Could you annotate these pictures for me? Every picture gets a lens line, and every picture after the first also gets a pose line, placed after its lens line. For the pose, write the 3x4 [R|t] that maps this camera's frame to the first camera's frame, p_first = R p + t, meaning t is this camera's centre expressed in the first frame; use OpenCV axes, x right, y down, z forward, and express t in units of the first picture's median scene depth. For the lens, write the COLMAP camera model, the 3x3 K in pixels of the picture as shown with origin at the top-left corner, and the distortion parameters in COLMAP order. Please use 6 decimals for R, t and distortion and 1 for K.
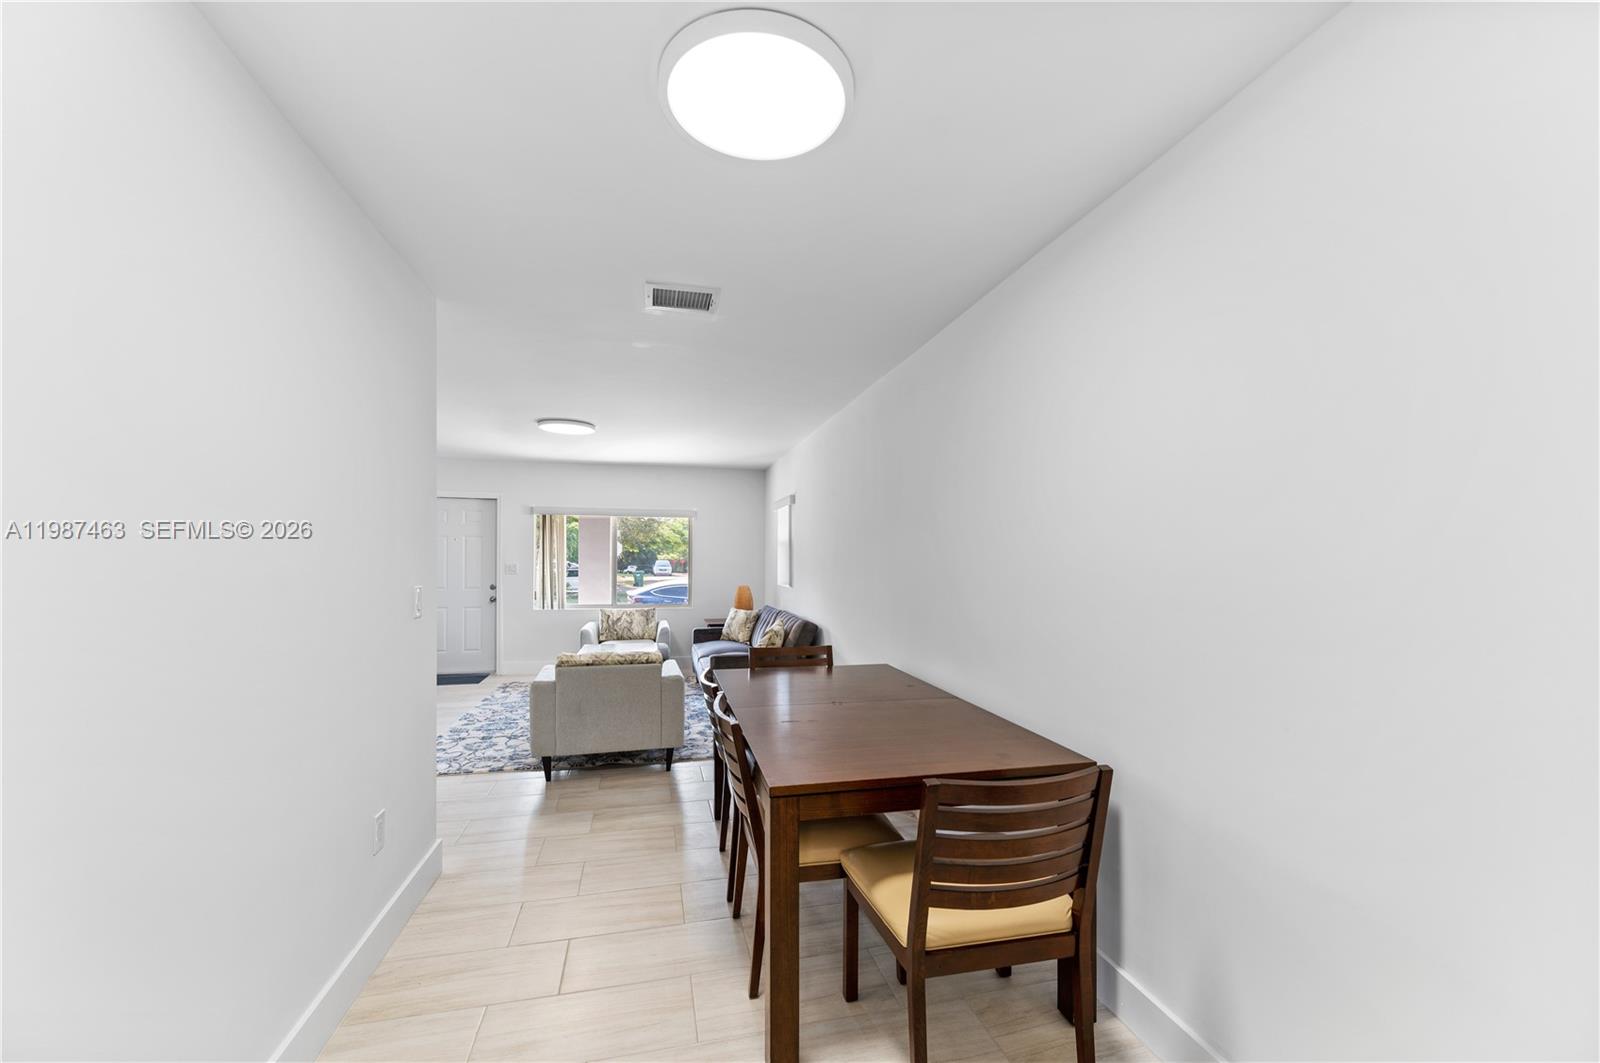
lens RADIAL K [[638.2, 0, 792.9], [0, 638.2, 533.1], [0, 0, 1]] dist [0.008701, 0.000251]
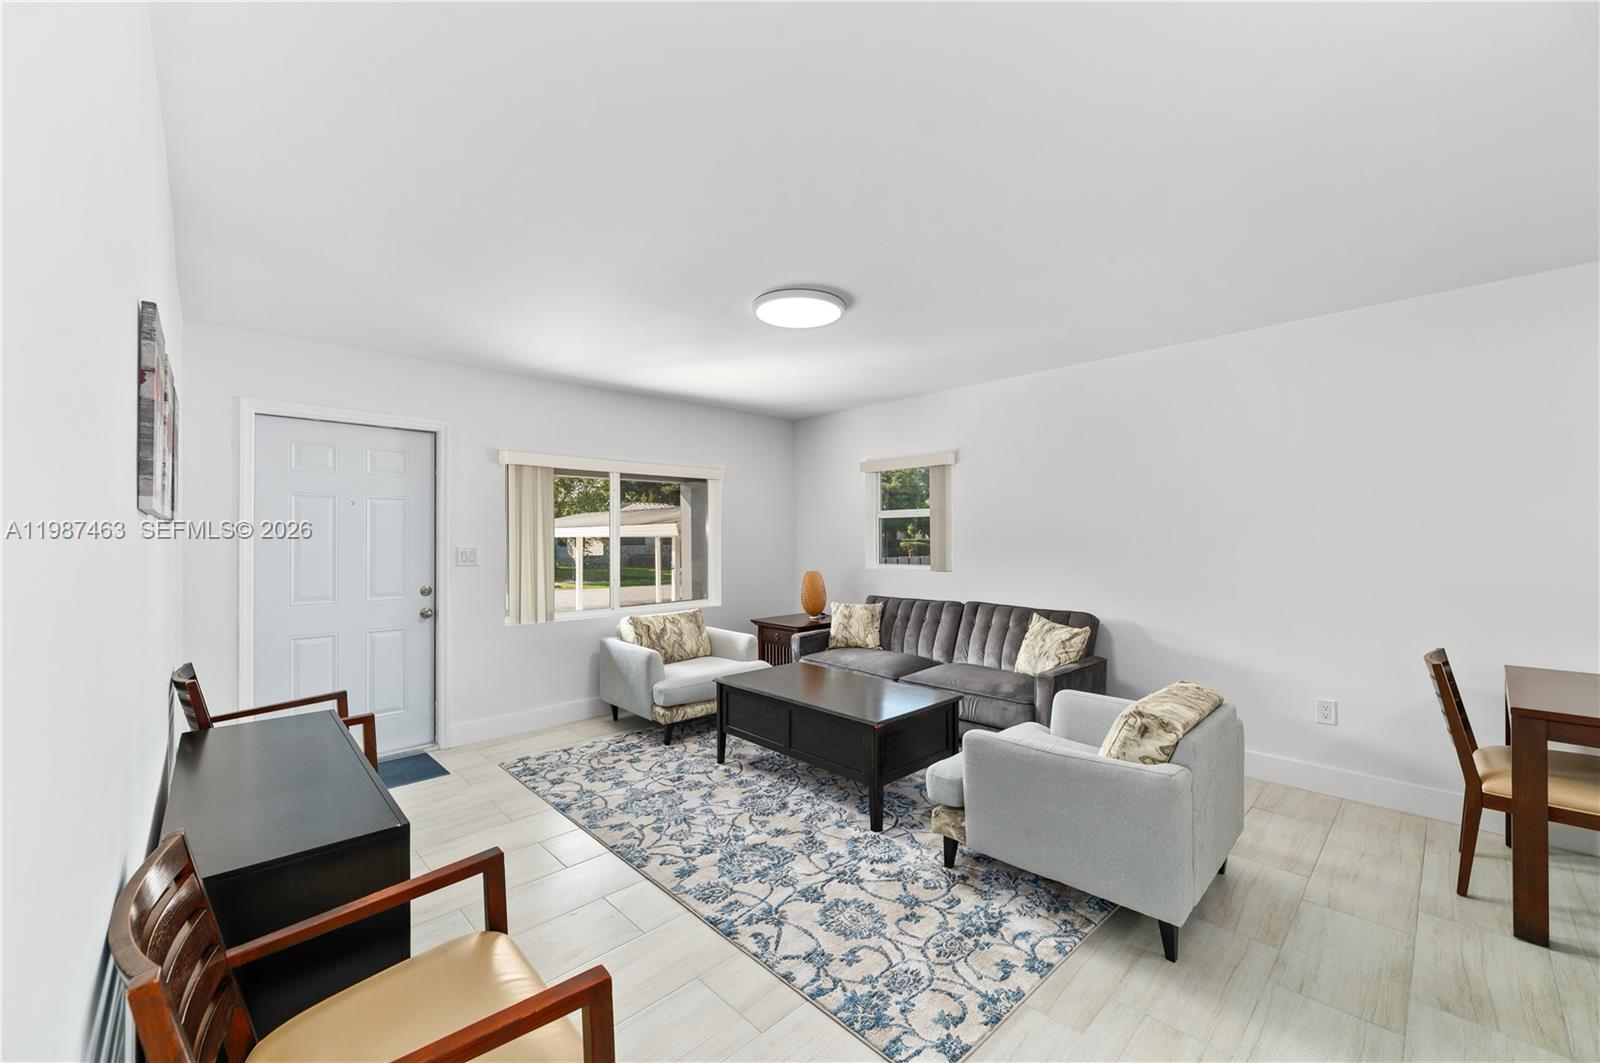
lens RADIAL K [[630.2, 0, 799.0], [0, 630.2, 522.6], [0, 0, 1]] dist [0.000027, 0.000072]
pose [[0.859015, 0.002589, 0.511943, -0.556233], [-0.012833, 0.999782, 0.016477, 0.015049], [-0.511789, -0.020723, 0.858861, 0.440531]]
